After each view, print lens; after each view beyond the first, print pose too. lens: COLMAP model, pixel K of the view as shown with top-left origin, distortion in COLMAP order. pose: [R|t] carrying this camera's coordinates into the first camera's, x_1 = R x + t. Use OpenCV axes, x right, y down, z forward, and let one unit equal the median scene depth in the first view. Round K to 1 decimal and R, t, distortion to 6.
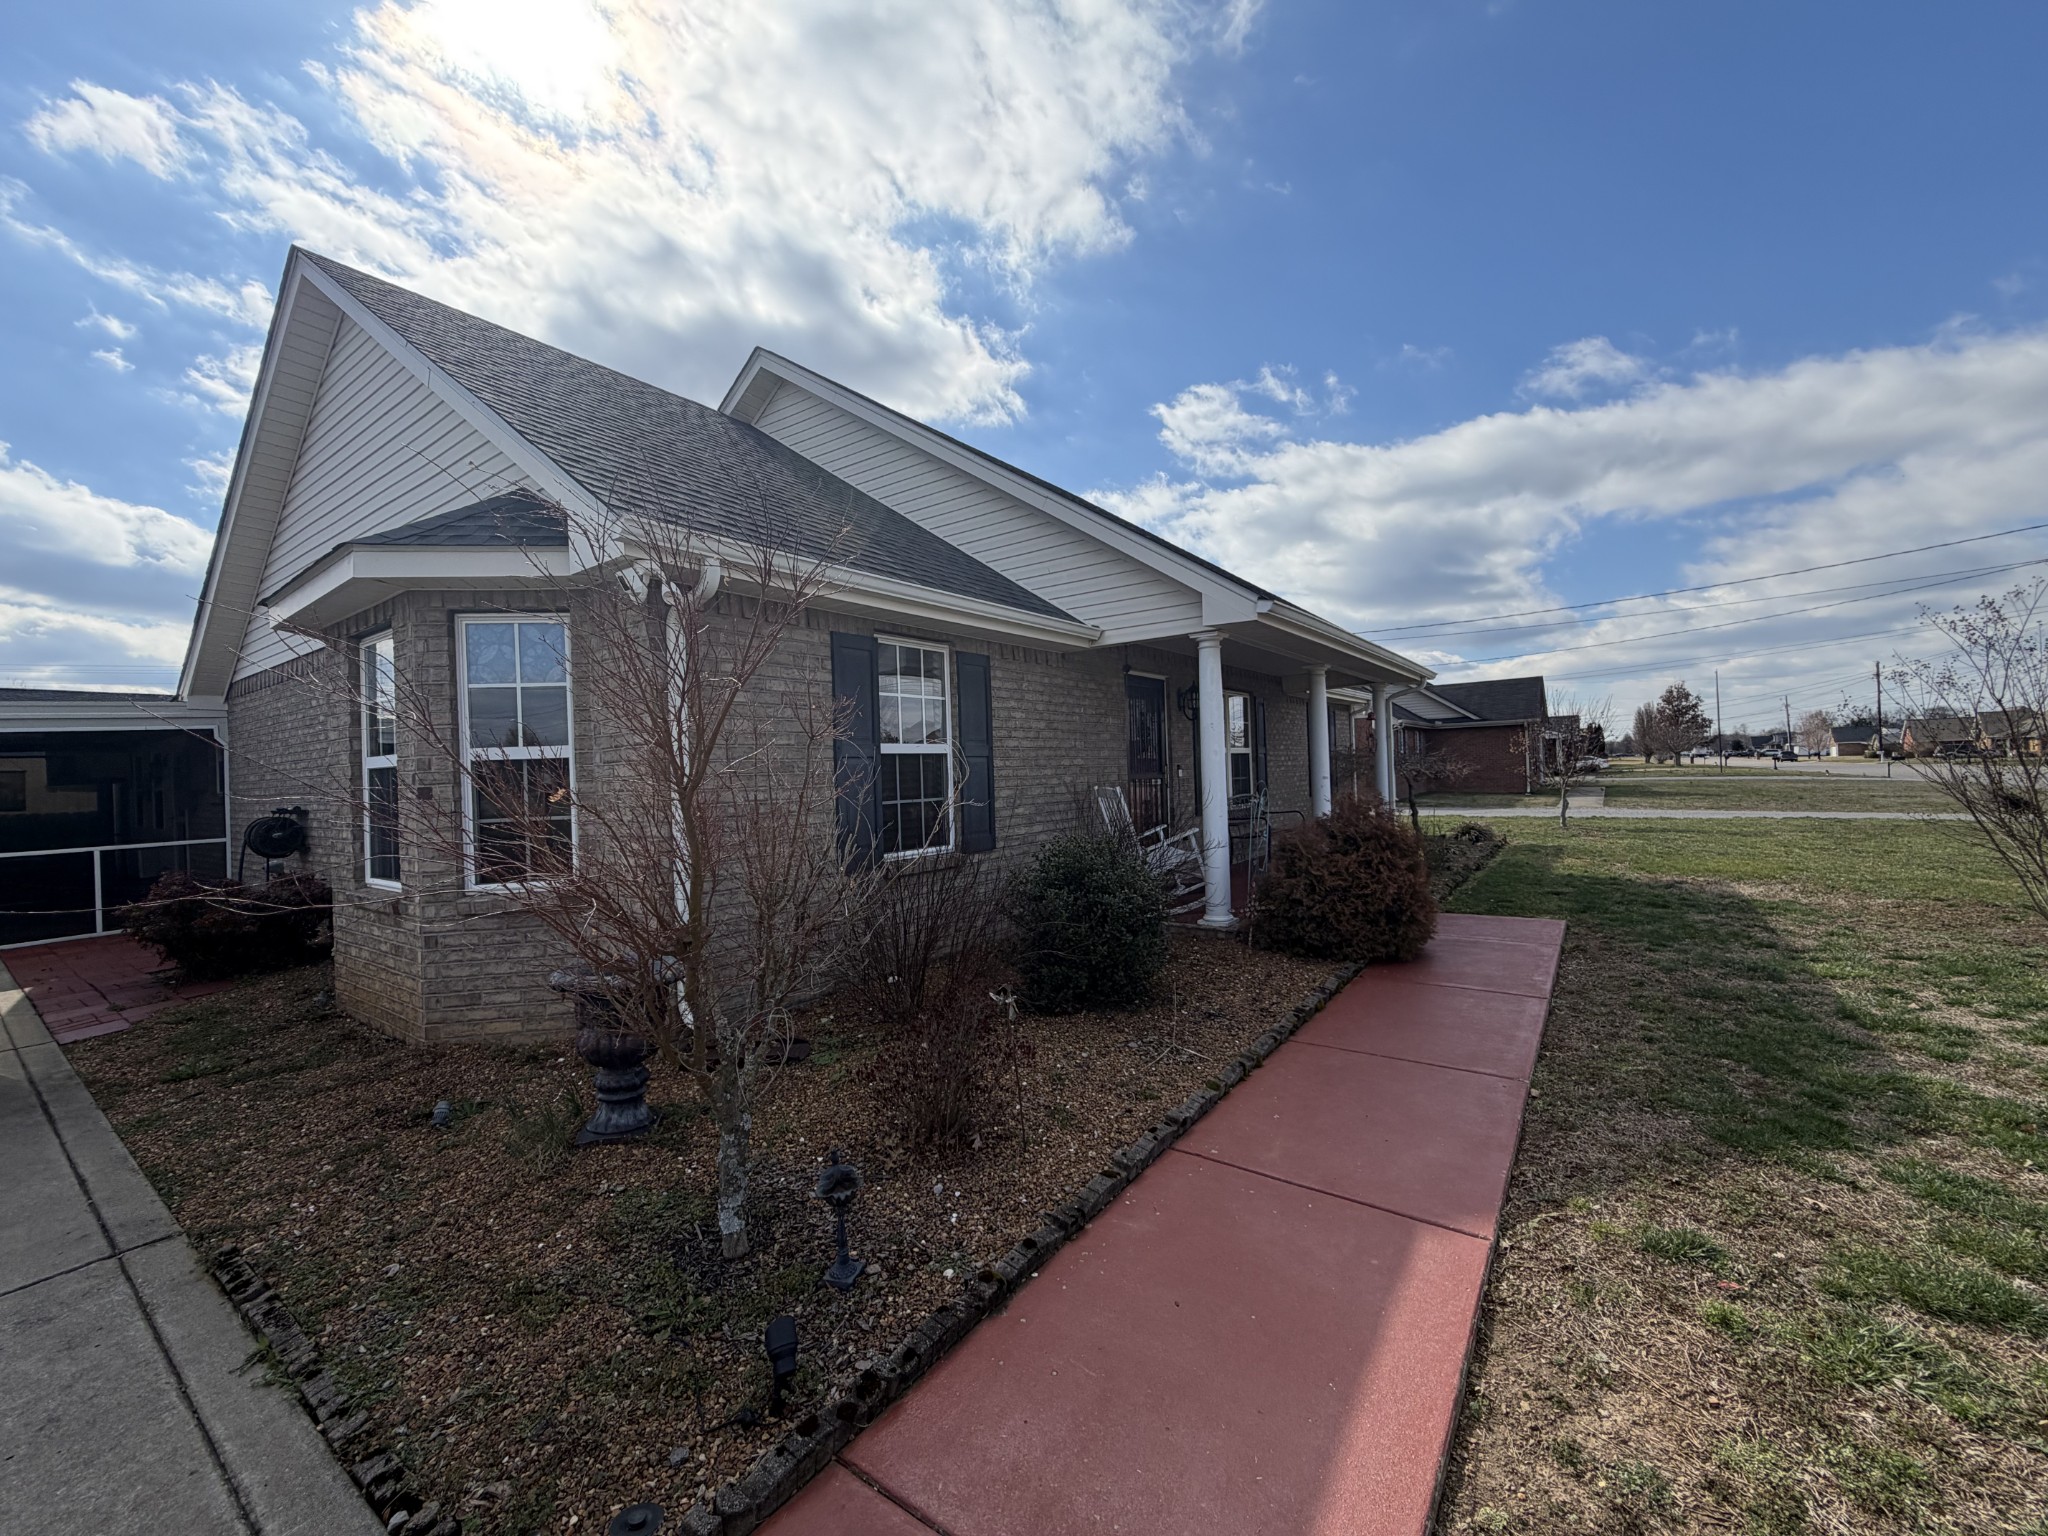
lens RADIAL K [[815.0, 0, 1016.0], [0, 815.0, 767.9], [0, 0, 1]] dist [-0.000644, -0.000182]
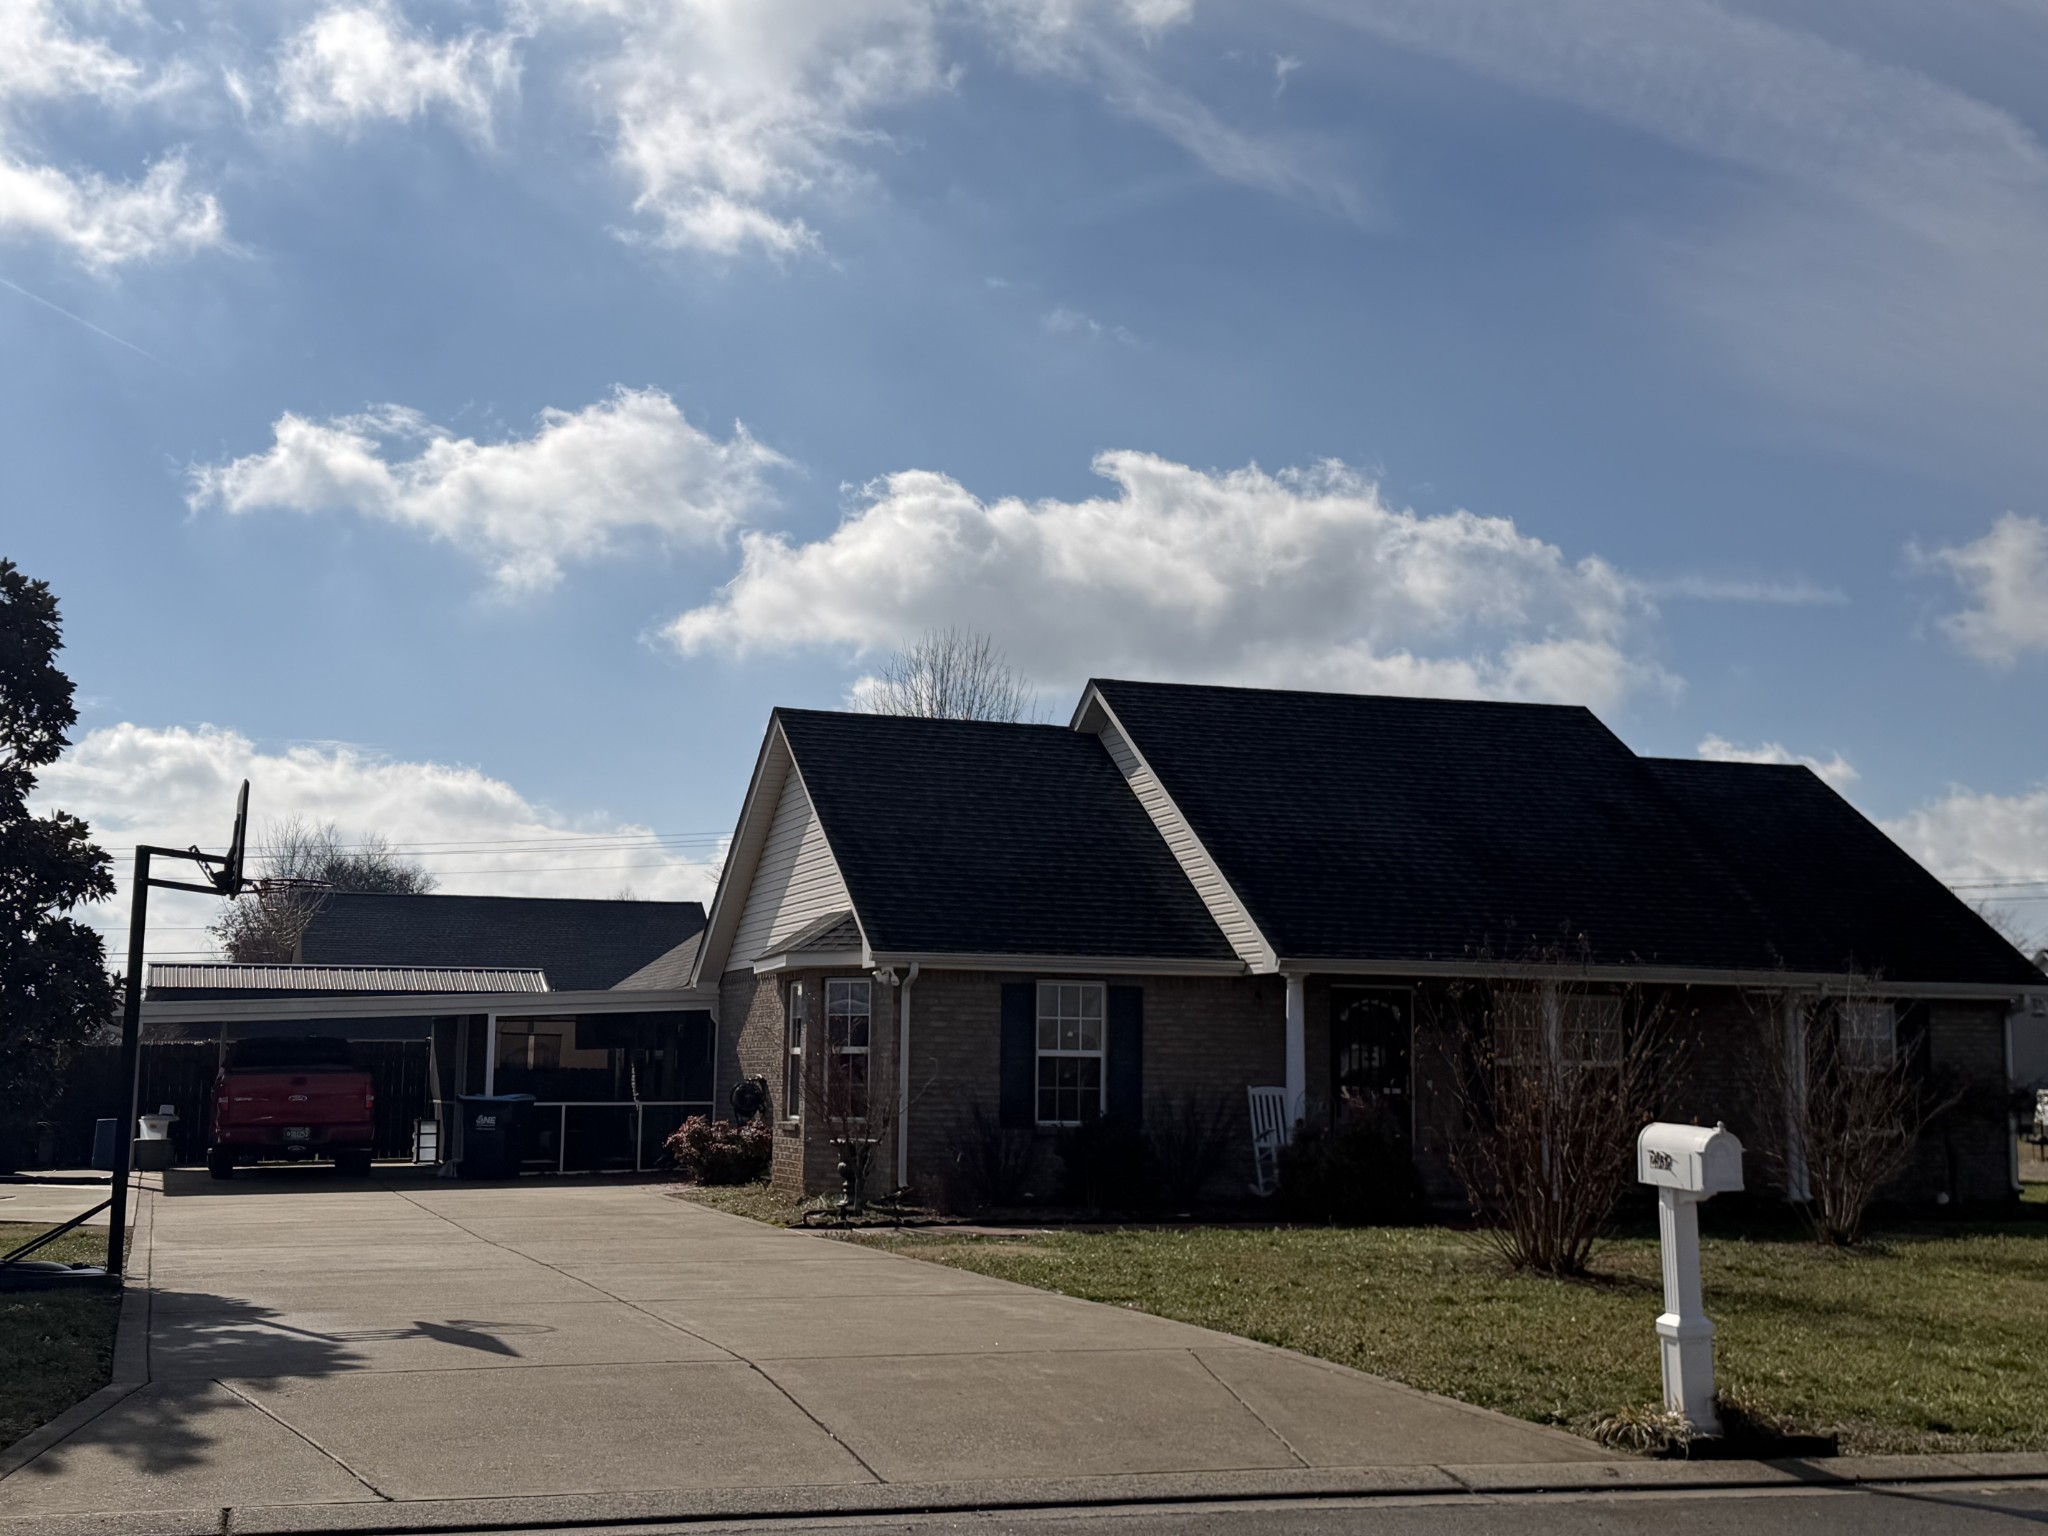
lens RADIAL K [[2468.9, 0, 1024.0], [0, 2468.9, 768.0], [0, 0, 1]] dist [0.021819, 0.013620]
pose [[0.814087, -0.028989, -0.580019, 2.351788], [-0.036941, 0.994146, -0.101535, -0.077643], [0.579567, 0.104085, 0.808250, -2.661576]]
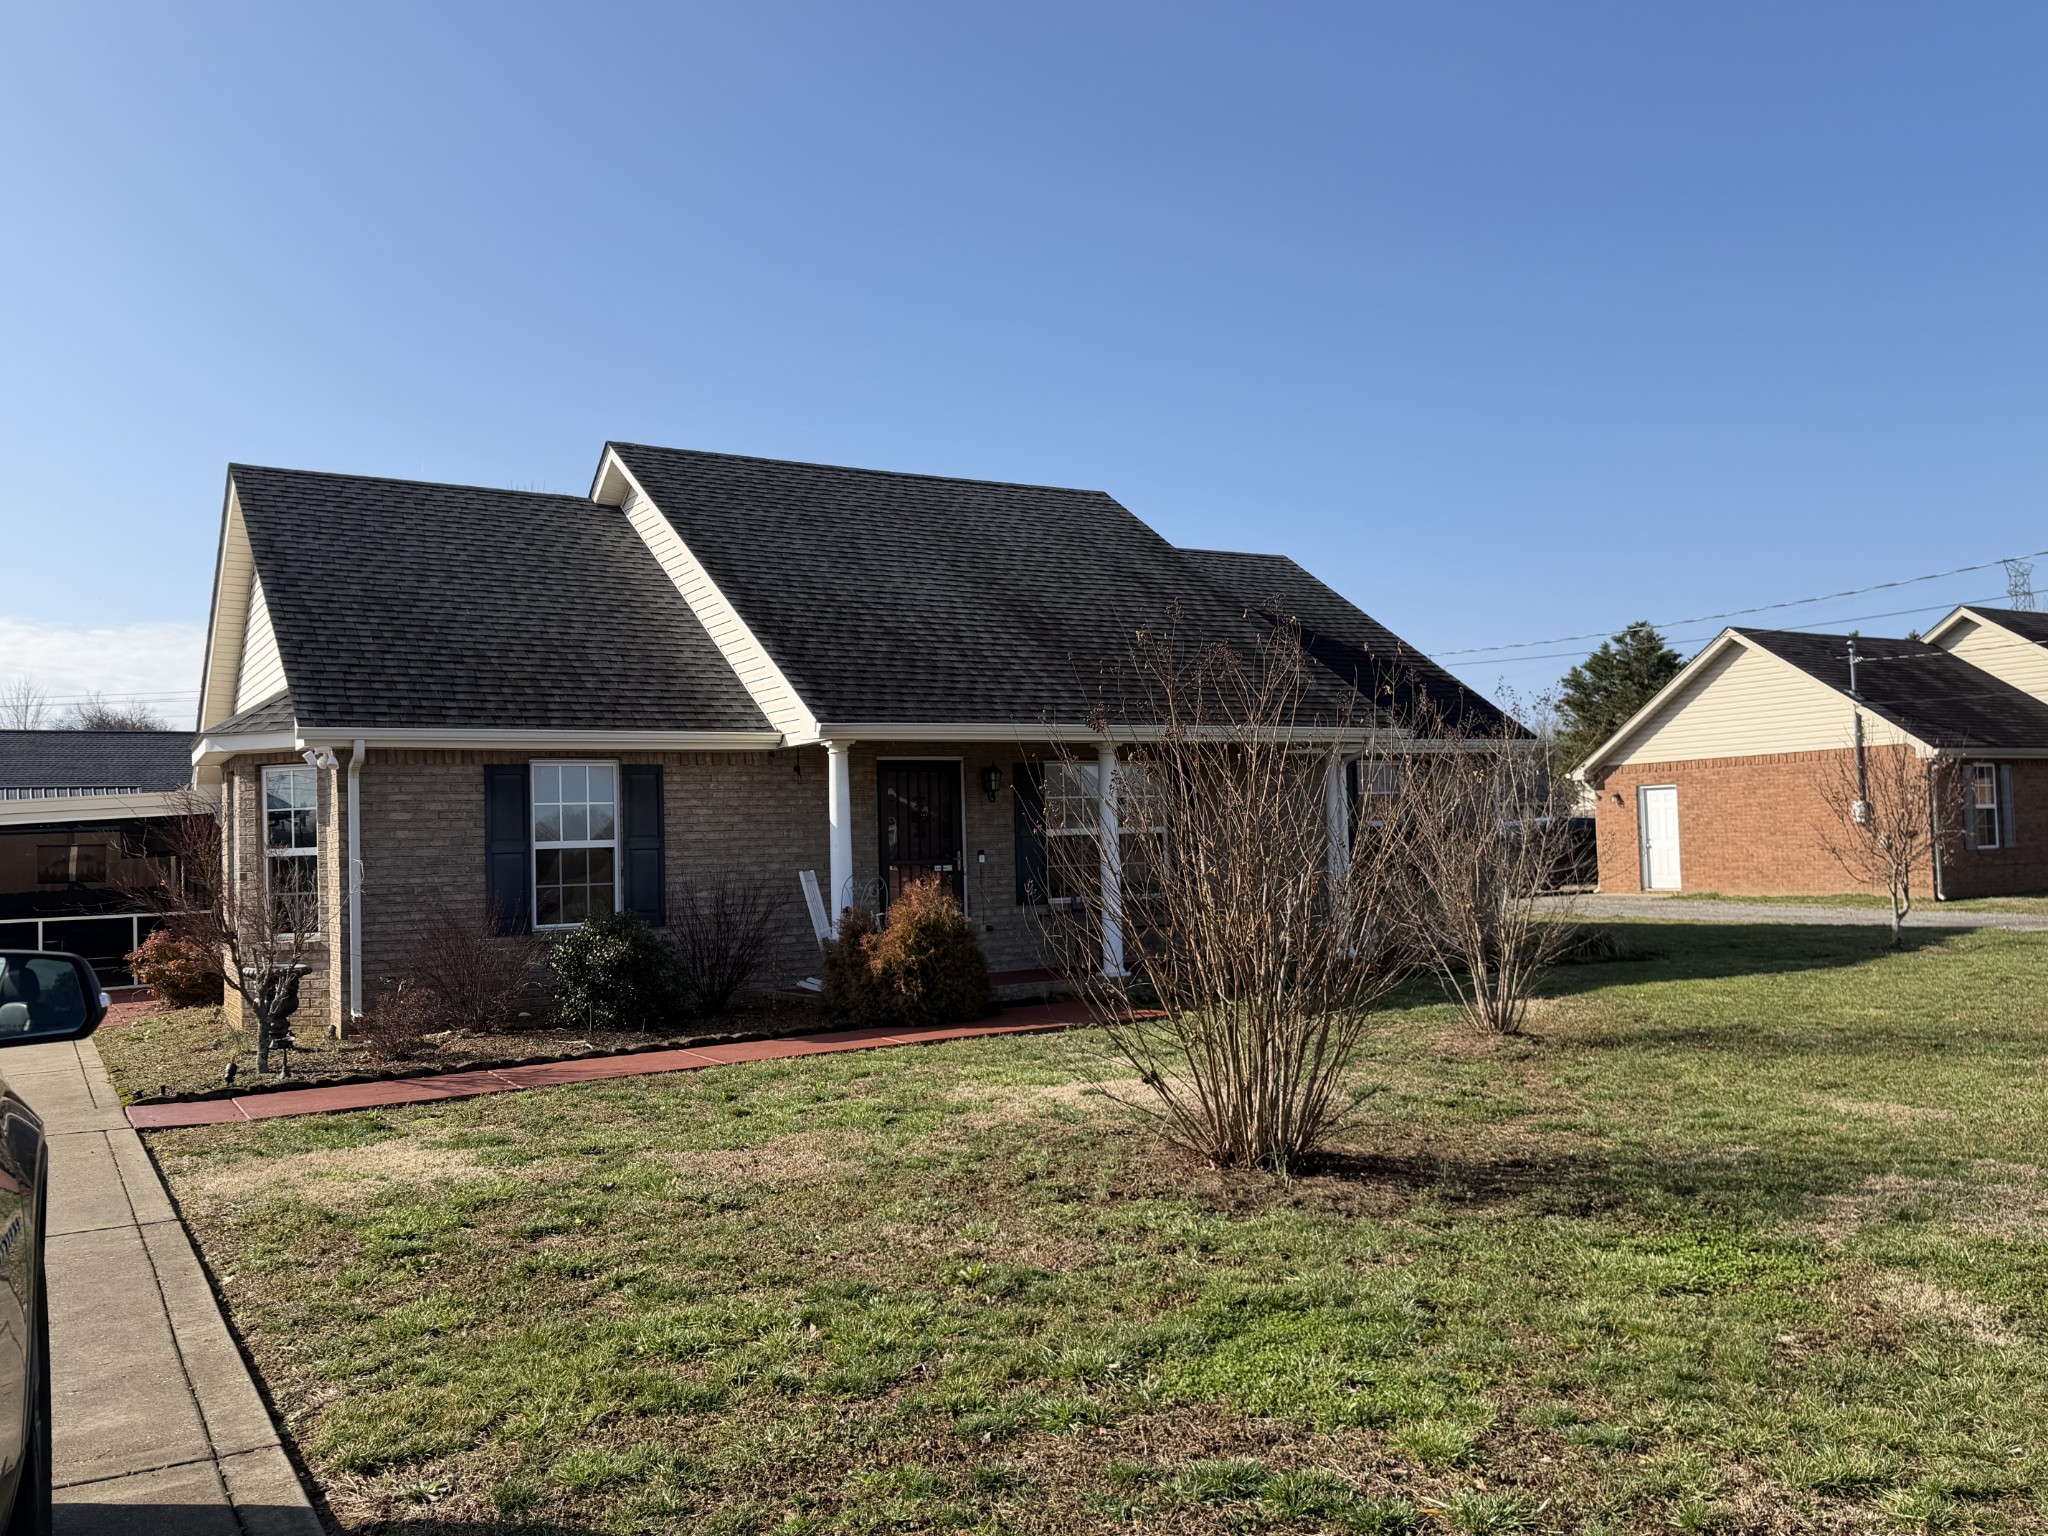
lens RADIAL K [[1629.5, 0, 1024.0], [0, 1629.5, 768.0], [0, 0, 1]] dist [0.243316, -0.513032]
pose [[0.922371, -0.012478, -0.386104, 1.471226], [0.000894, 0.999545, -0.030166, -0.061803], [0.386305, 0.027479, 0.921962, -1.091923]]
